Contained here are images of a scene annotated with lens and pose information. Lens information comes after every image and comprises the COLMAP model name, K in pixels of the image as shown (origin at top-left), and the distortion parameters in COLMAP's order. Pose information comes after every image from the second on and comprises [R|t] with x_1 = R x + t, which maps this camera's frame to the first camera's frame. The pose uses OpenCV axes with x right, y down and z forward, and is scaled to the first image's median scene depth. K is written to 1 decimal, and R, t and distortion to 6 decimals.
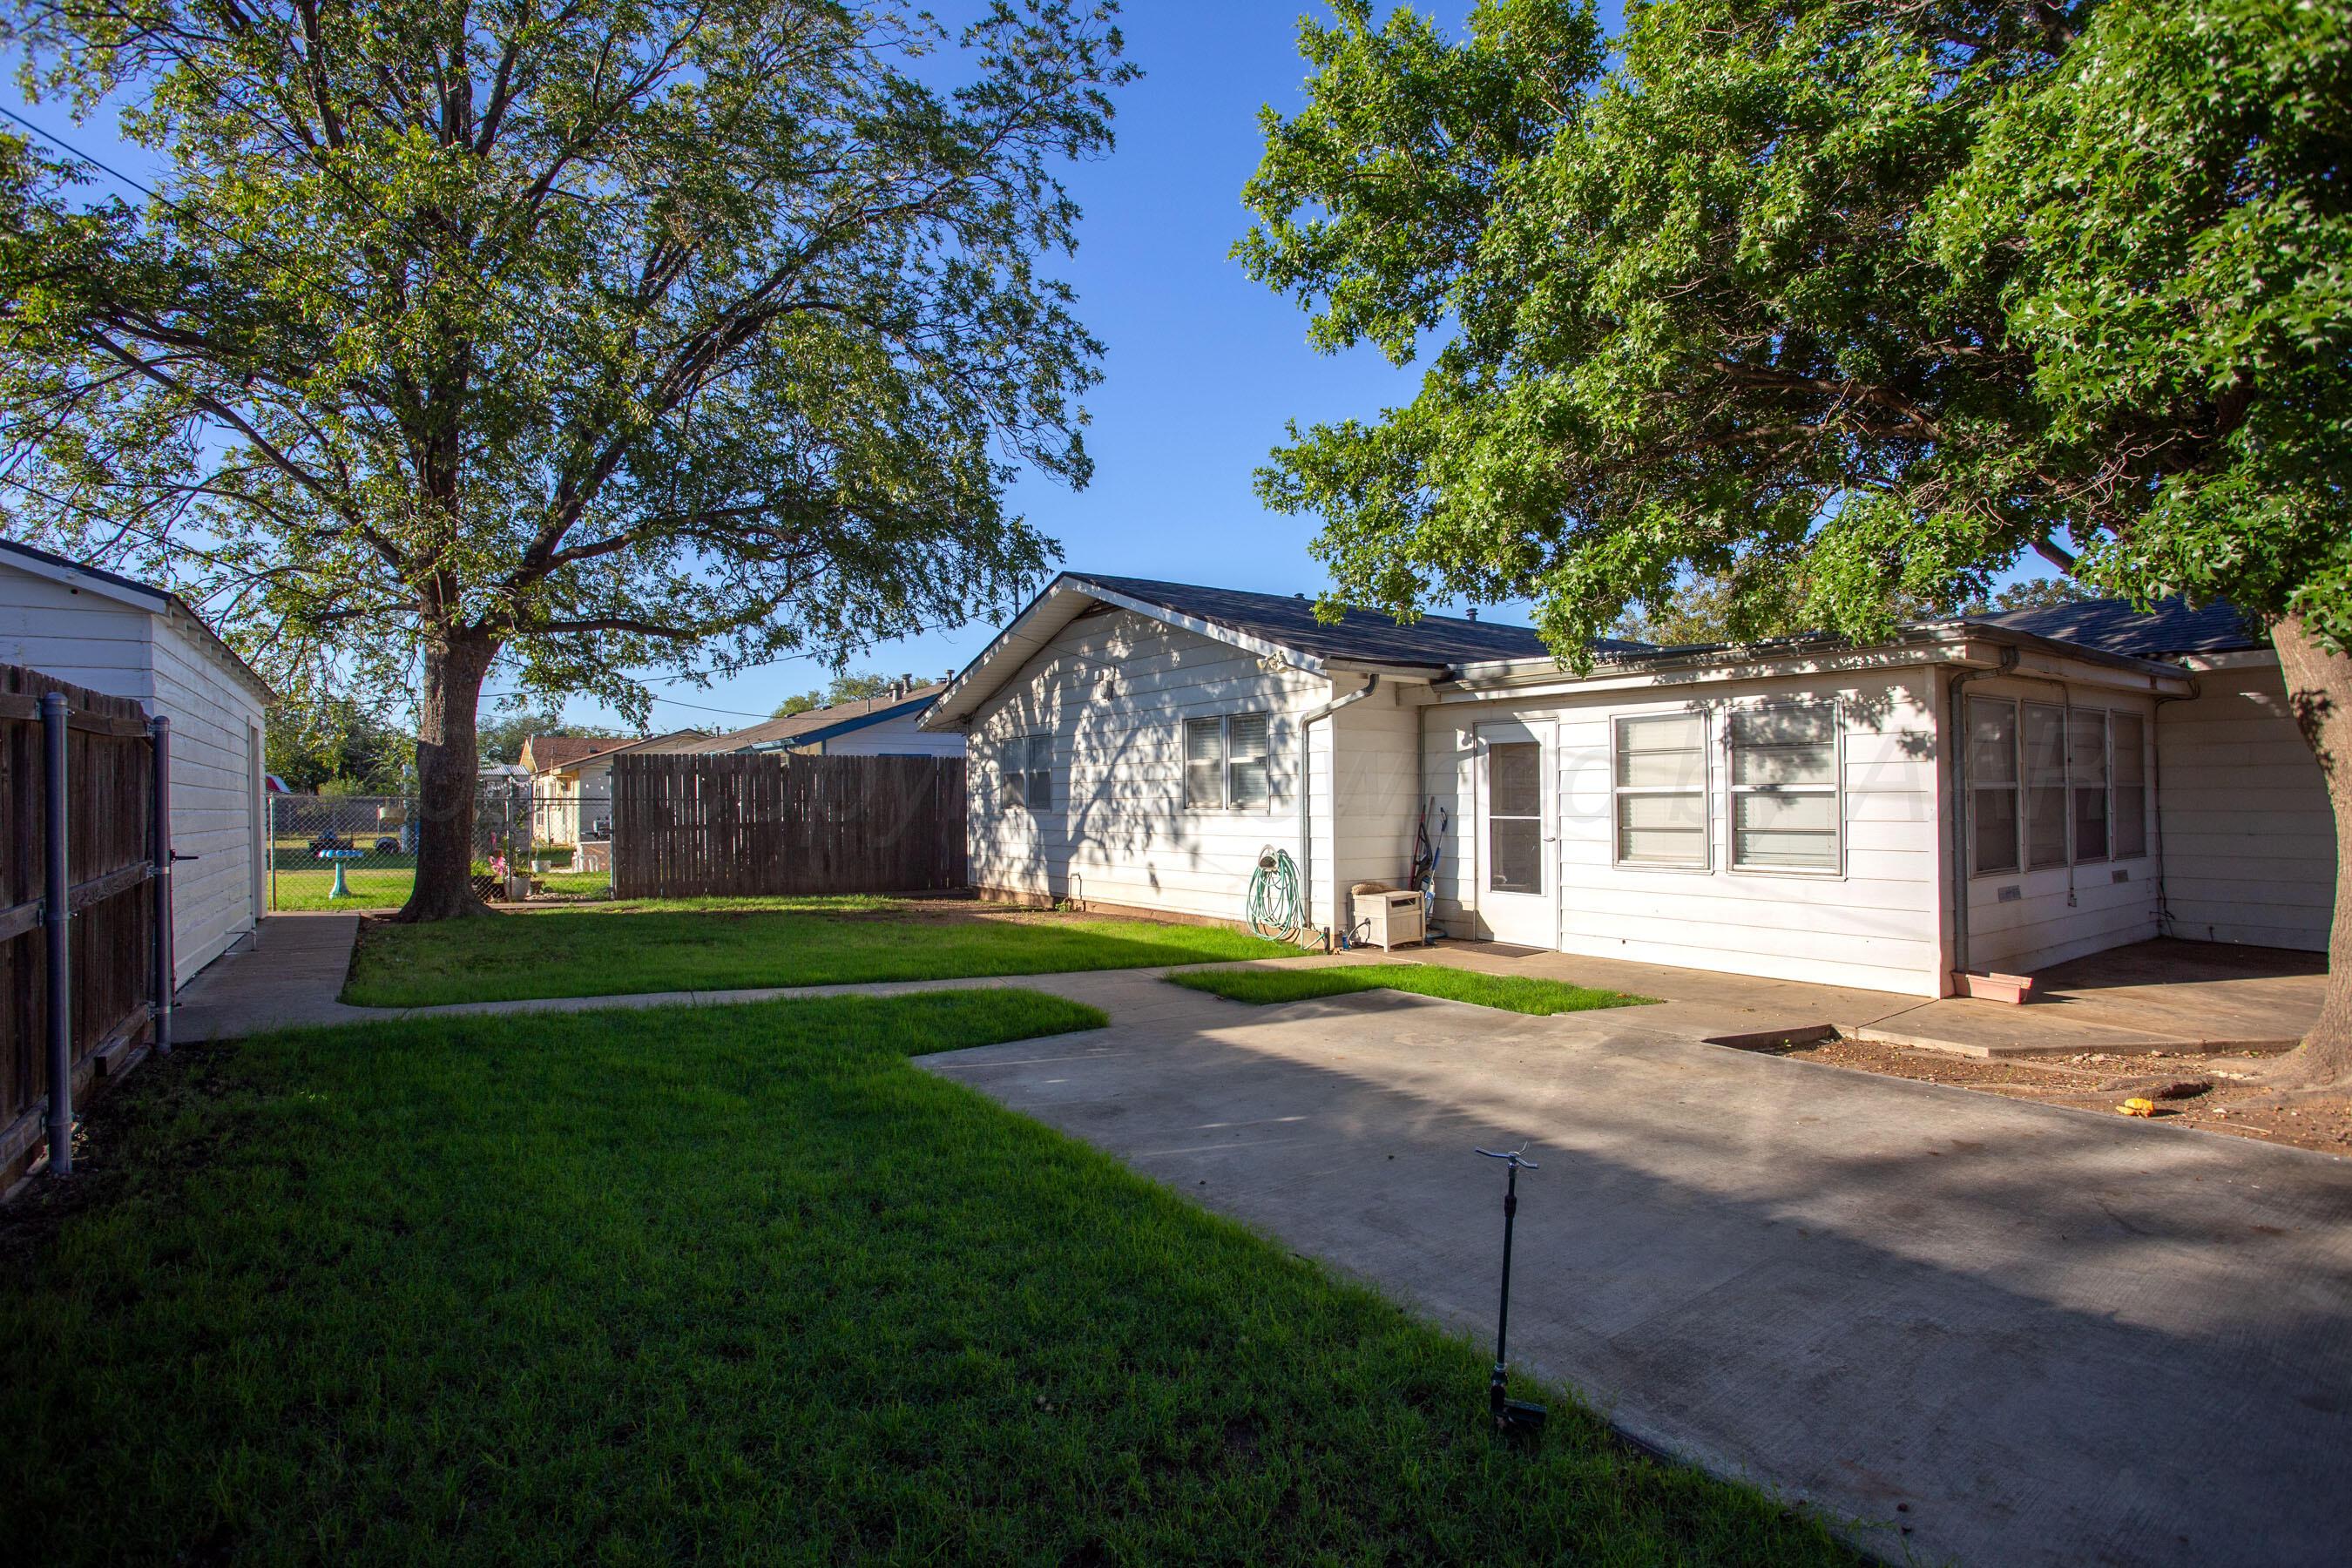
lens RADIAL K [[1158.4, 0, 1176.0], [0, 1158.4, 784.0], [0, 0, 1]] dist [-0.064970, 0.026696]
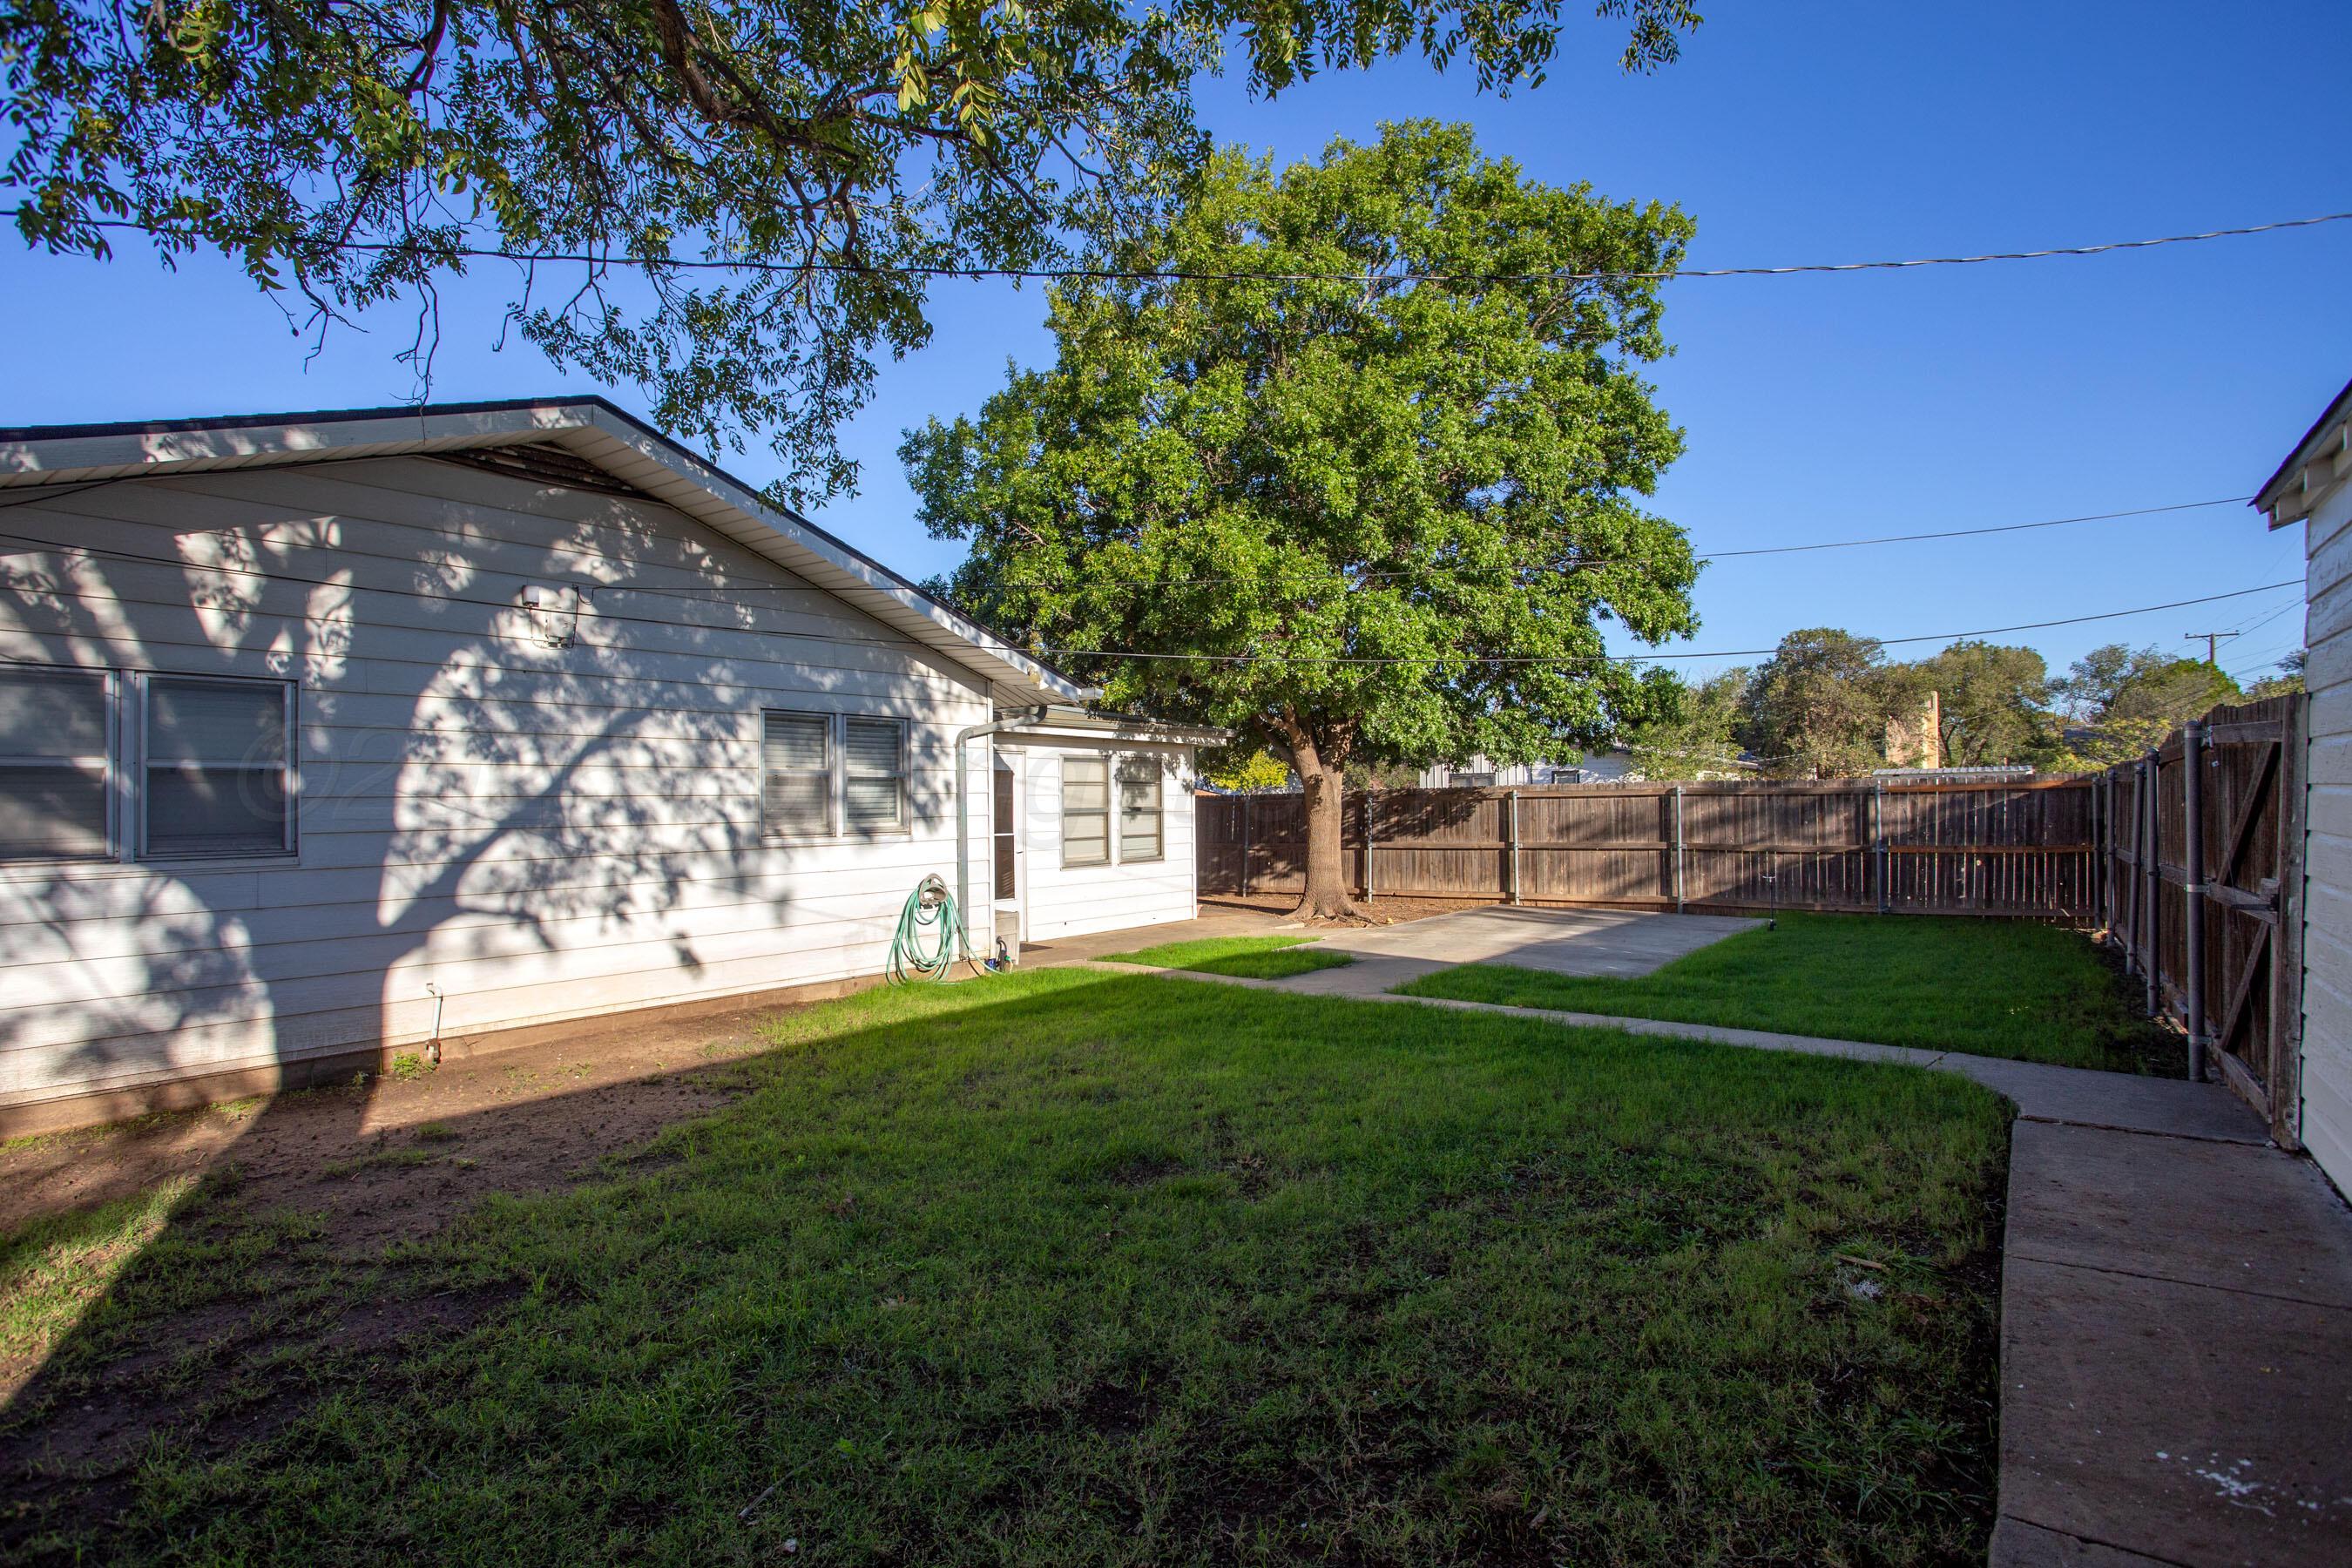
lens RADIAL K [[1158.4, 0, 1176.0], [0, 1158.4, 784.0], [0, 0, 1]] dist [-0.064970, 0.026696]
pose [[-0.294785, 0.020180, 0.955351, -0.696450], [-0.002901, 0.999753, -0.022013, 0.001963], [-0.955559, -0.009261, -0.294653, 0.944032]]
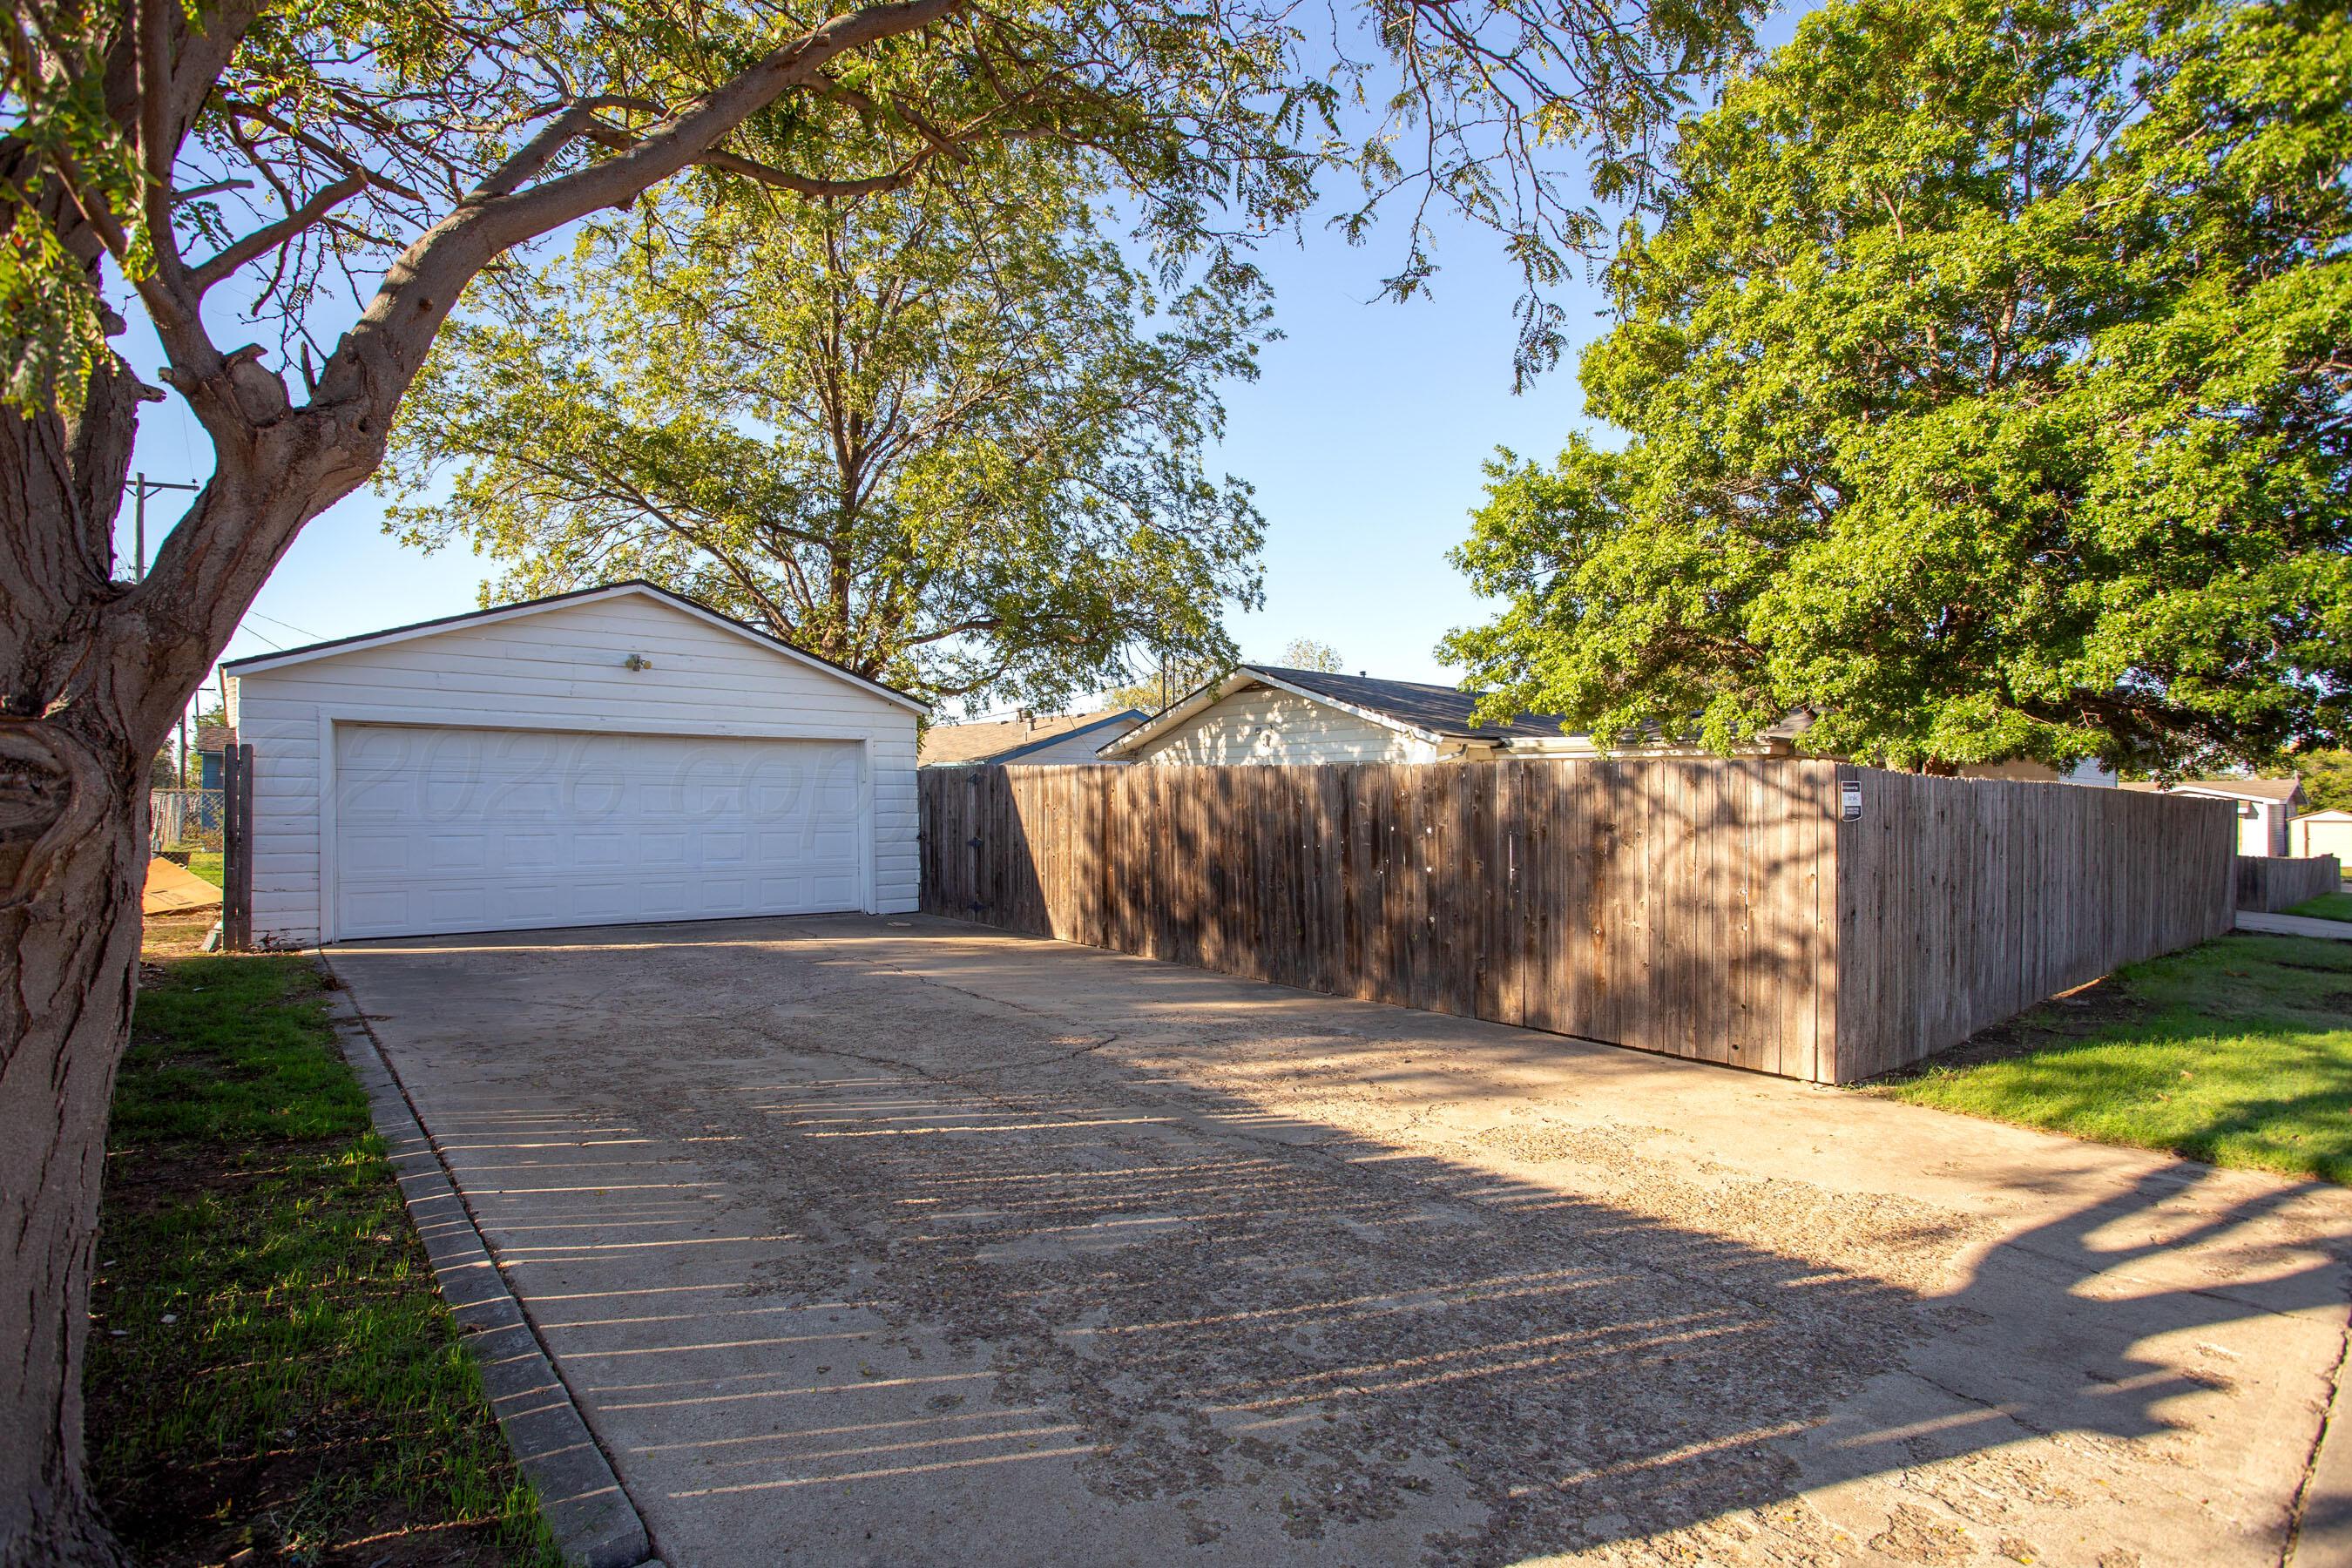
lens RADIAL K [[1158.4, 0, 1176.0], [0, 1158.4, 784.0], [0, 0, 1]] dist [-0.064970, 0.026696]
pose [[0.996055, 0.012212, 0.087888, -0.338666], [-0.011683, 0.999910, -0.006536, -0.012887], [-0.087960, 0.005483, 0.996109, -0.581328]]
